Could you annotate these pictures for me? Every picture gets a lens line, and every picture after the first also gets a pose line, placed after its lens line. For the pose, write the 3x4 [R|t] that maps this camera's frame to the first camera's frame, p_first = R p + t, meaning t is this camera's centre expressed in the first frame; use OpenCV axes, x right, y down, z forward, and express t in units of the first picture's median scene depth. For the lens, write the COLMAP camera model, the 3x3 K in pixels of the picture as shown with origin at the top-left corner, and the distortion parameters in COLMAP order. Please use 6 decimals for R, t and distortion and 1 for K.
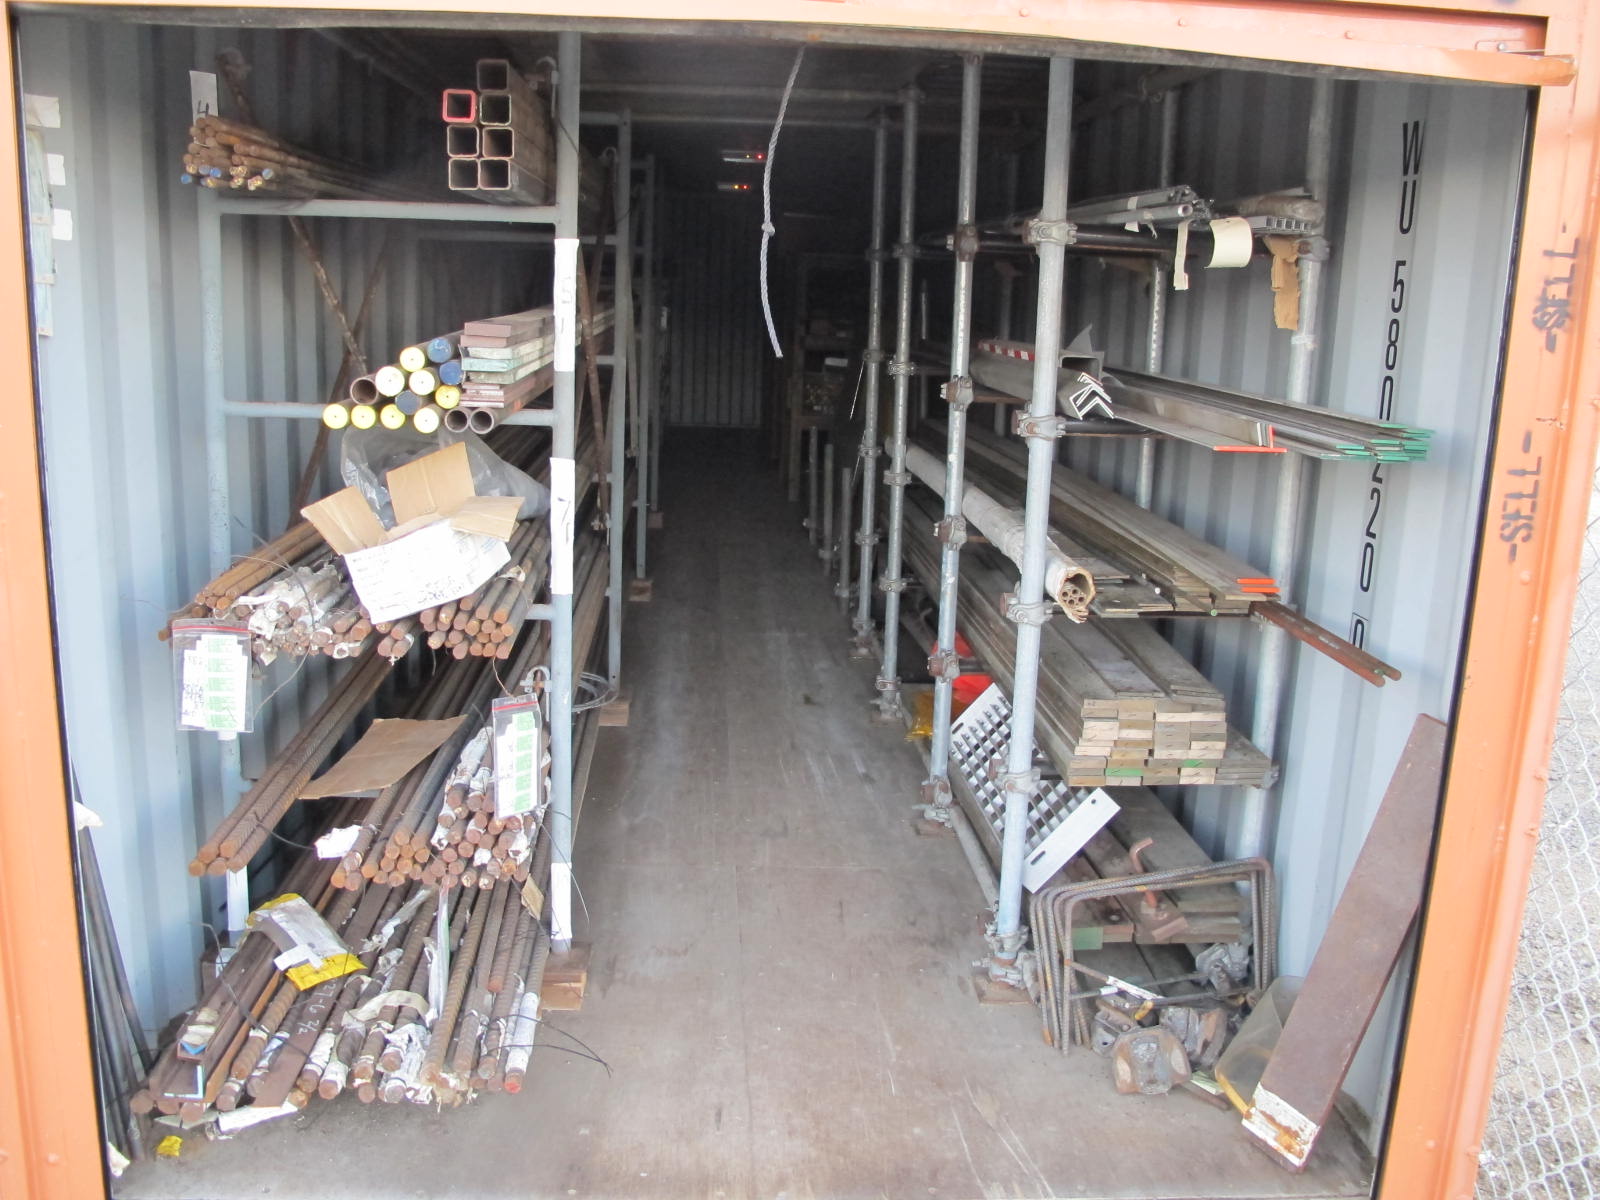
lens RADIAL K [[1339.6, 0, 781.3], [0, 1339.6, 558.0], [0, 0, 1]] dist [-0.145949, 0.107318]
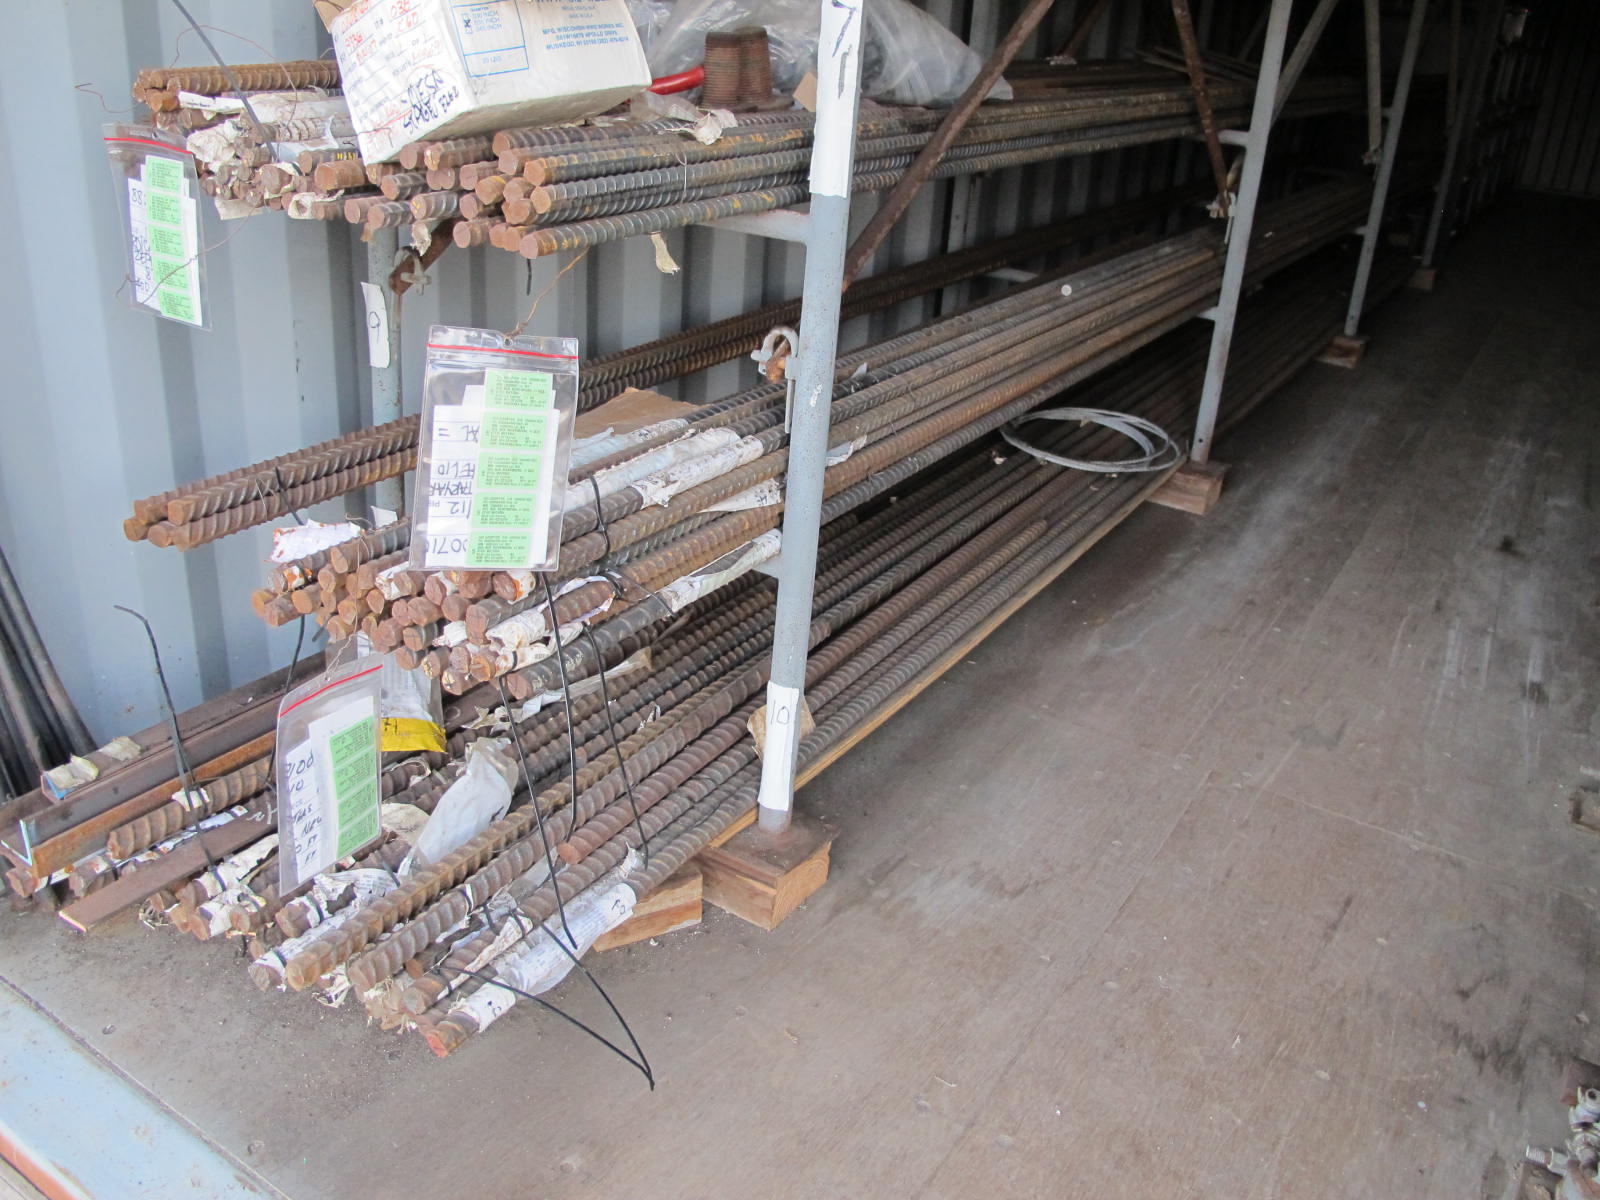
lens RADIAL K [[1339.6, 0, 781.3], [0, 1339.6, 558.0], [0, 0, 1]] dist [-0.145949, 0.107318]
pose [[0.807195, 0.249473, -0.534975, 0.105436], [-0.151168, 0.963443, 0.221191, 0.040973], [0.570600, -0.097673, 0.815399, 0.439055]]
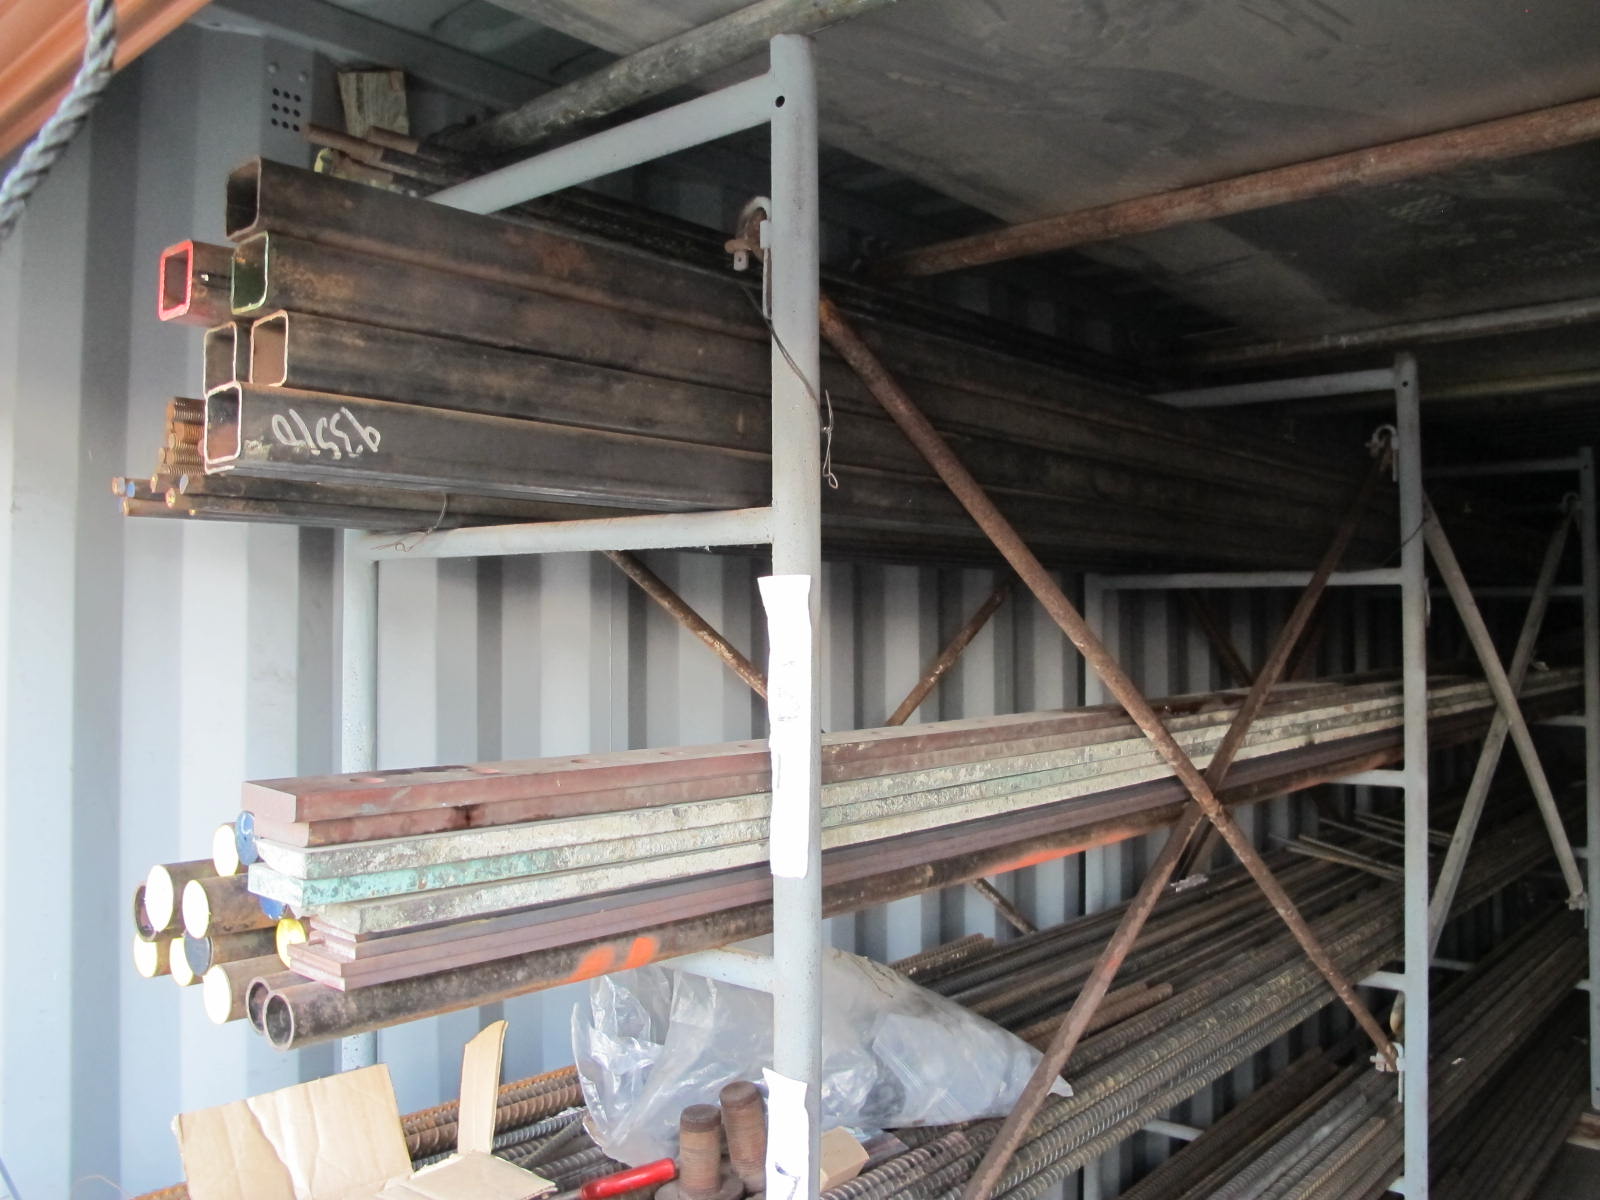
lens RADIAL K [[1347.8, 0, 781.0], [0, 1347.8, 561.9], [0, 0, 1]] dist [-0.150444, 0.115603]
pose [[0.710411, -0.074788, -0.699802, 0.113161], [-0.113559, 0.969128, -0.218852, -0.110165], [0.694565, 0.234943, 0.679986, 0.520410]]
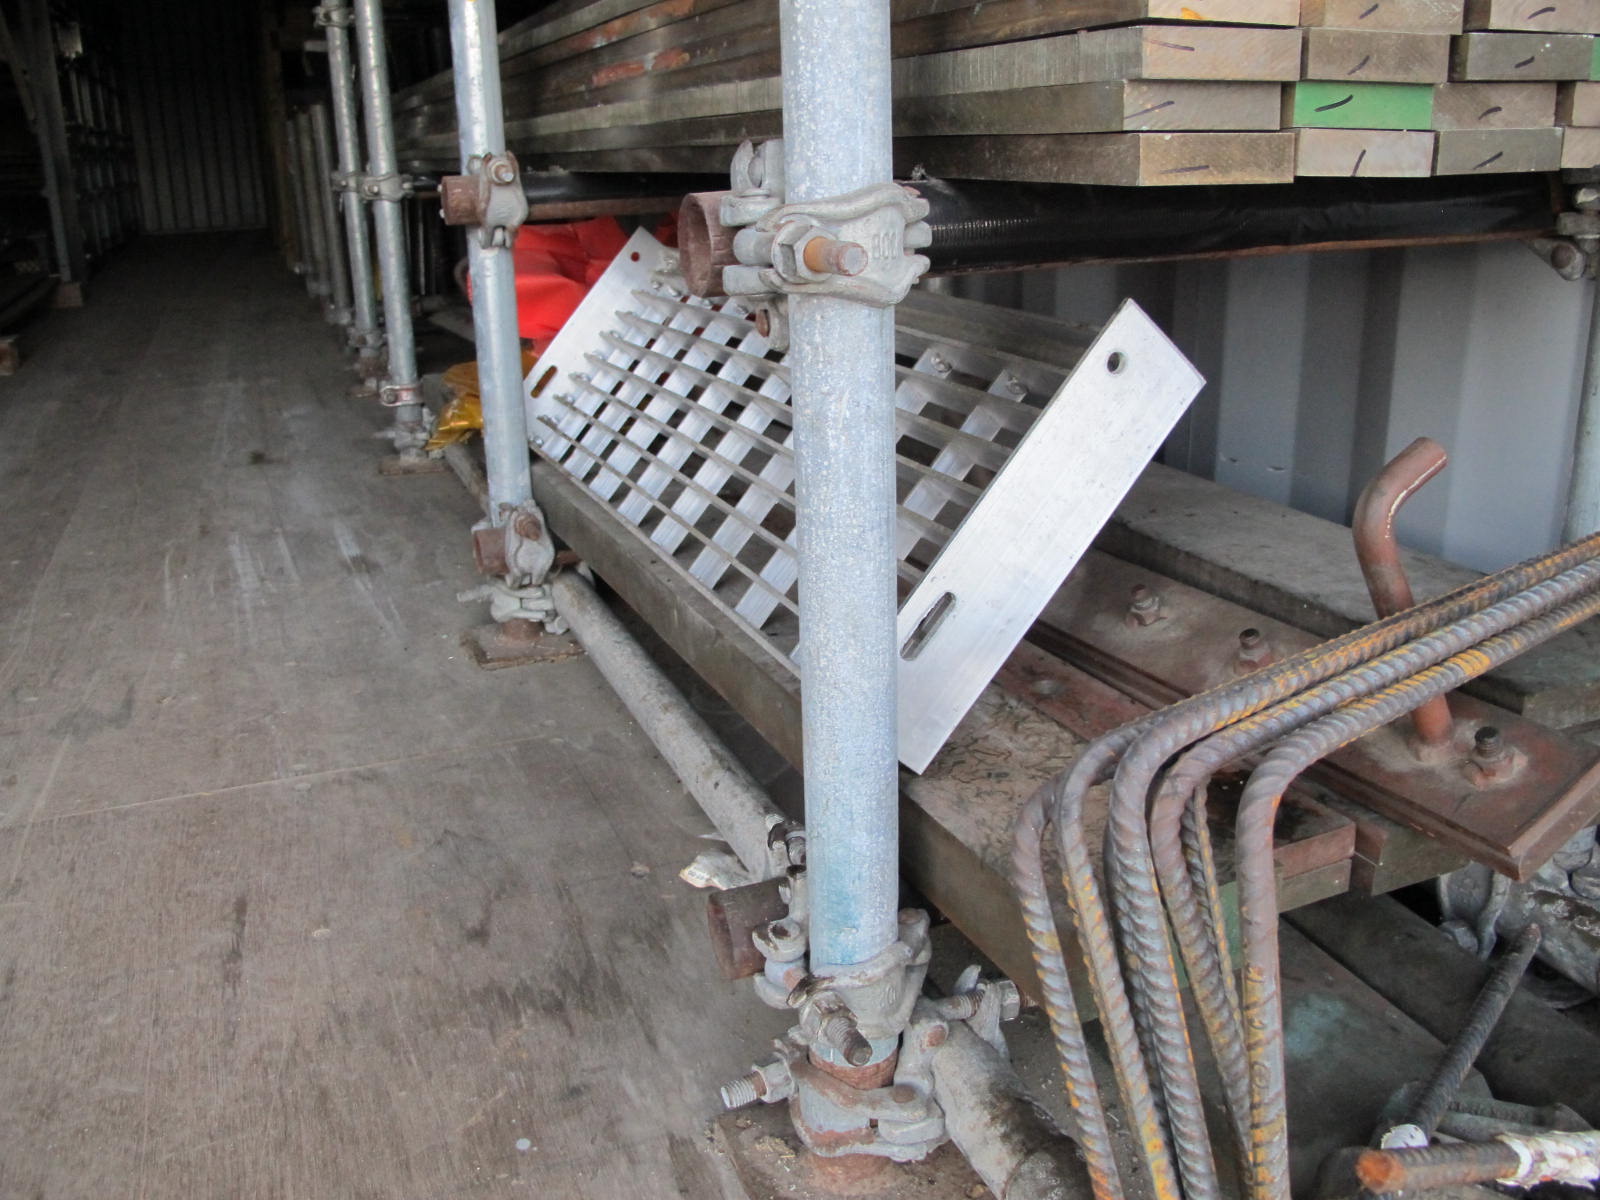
lens RADIAL K [[1339.6, 0, 781.3], [0, 1339.6, 558.0], [0, 0, 1]] dist [-0.145949, 0.107318]
pose [[0.946181, -0.147971, 0.287830, 0.087184], [0.117711, 0.985791, 0.119837, 0.157559], [-0.301472, -0.079507, 0.950154, 0.673167]]
